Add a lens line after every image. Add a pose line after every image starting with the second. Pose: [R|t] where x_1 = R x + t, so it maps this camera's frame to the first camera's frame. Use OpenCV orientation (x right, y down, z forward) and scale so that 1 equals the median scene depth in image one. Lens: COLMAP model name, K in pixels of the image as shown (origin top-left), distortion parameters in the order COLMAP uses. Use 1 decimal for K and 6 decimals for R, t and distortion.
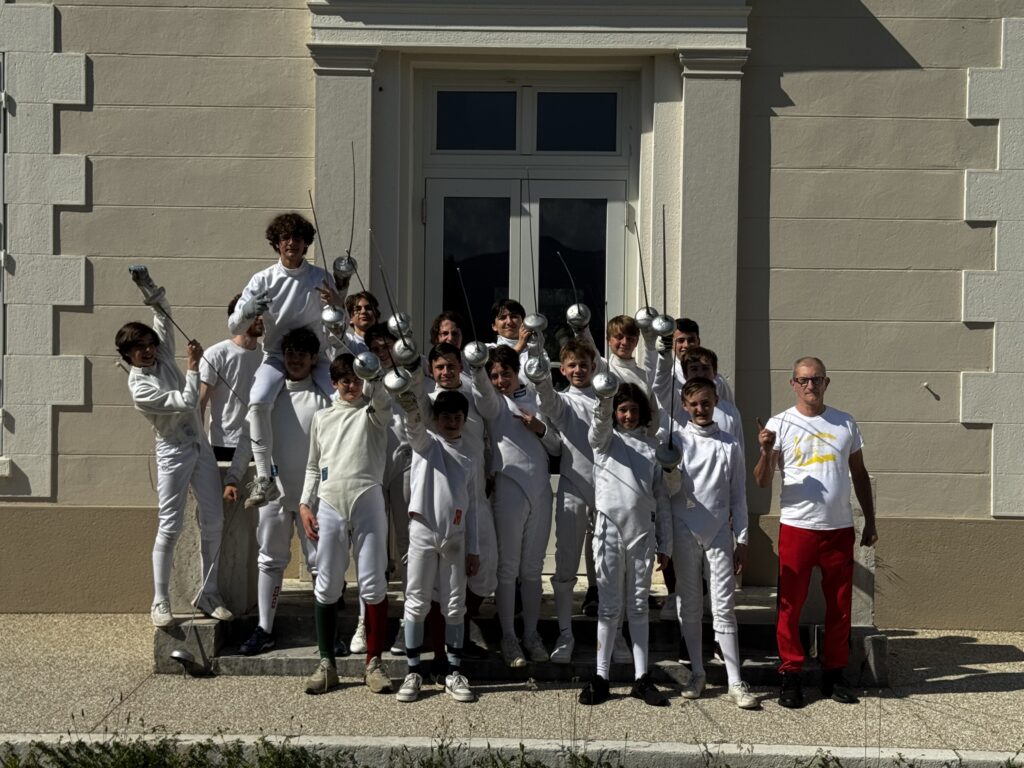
lens RADIAL K [[1577.2, 0, 512.1], [0, 1577.2, 372.9], [0, 0, 1]] dist [0.093632, 0.000000]
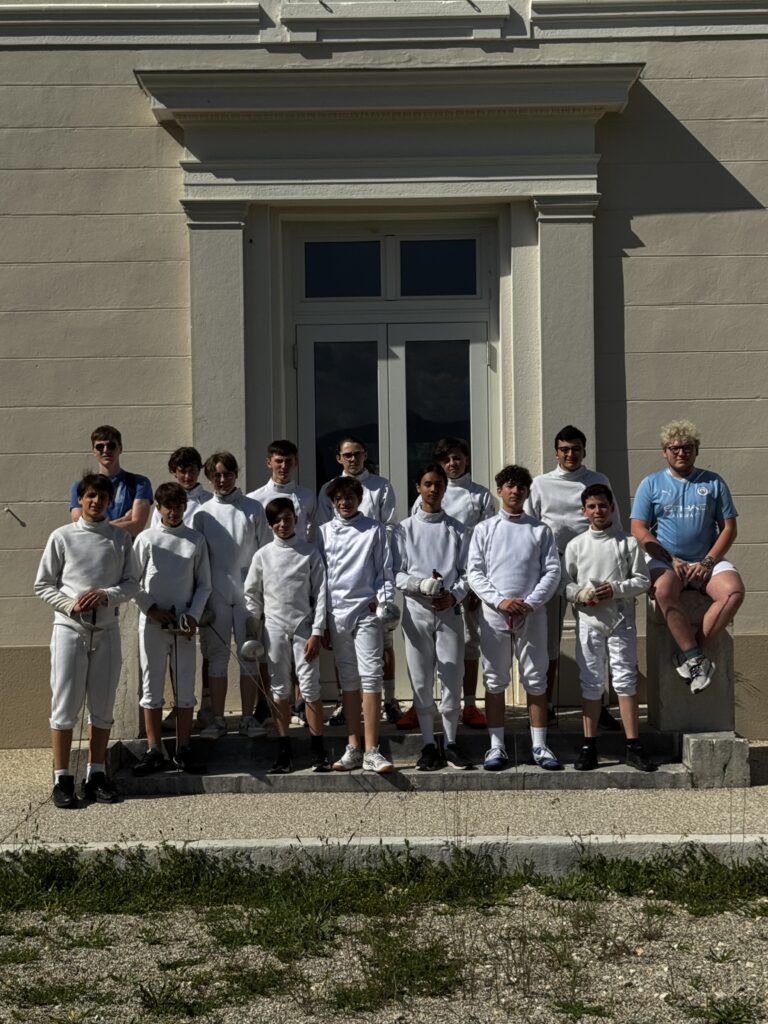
lens RADIAL K [[1577.2, 0, 389.1], [0, 1577.2, 506.3], [0, 0, 1]] dist [0.093632, 0.000000]
pose [[0.999531, -0.028307, 0.011687, -0.008771], [0.028576, 0.999314, -0.023570, 0.024305], [-0.011012, 0.023893, 0.999654, -0.048039]]
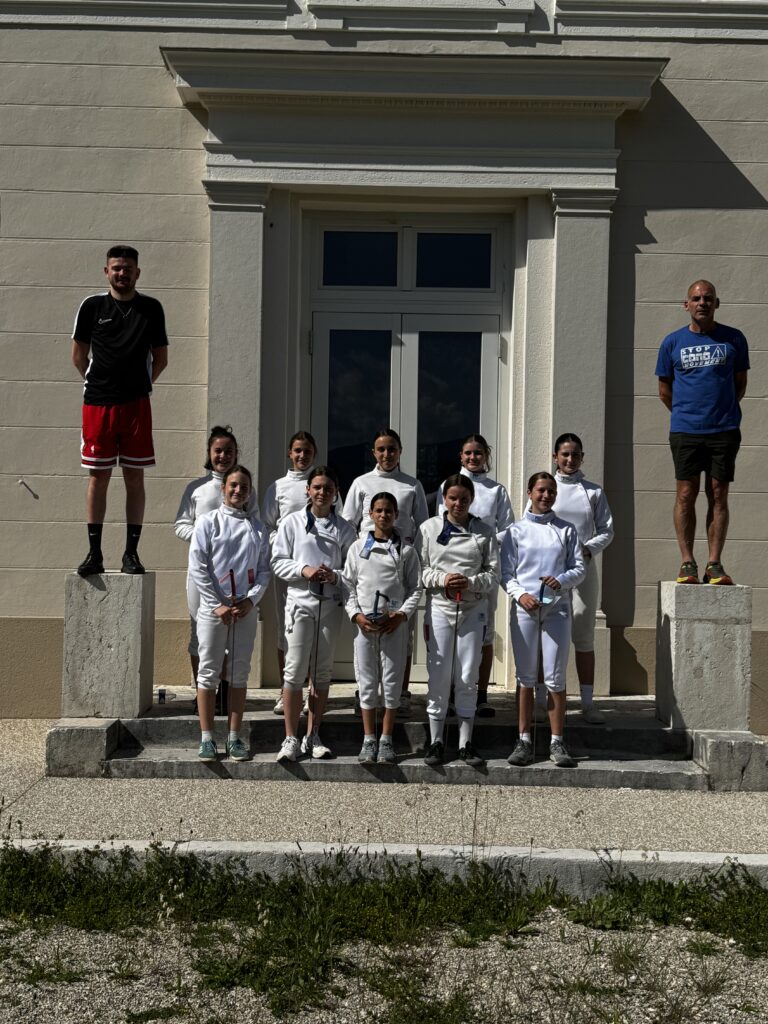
lens RADIAL K [[1247.3, 0, 383.9], [0, 1247.3, 506.0], [0, 0, 1]] dist [0.093205, 0.000000]
pose [[0.999826, 0.005961, 0.017671, -0.021292], [-0.005538, 0.999700, -0.023878, 0.029618], [-0.017808, 0.023776, 0.999559, 0.159991]]
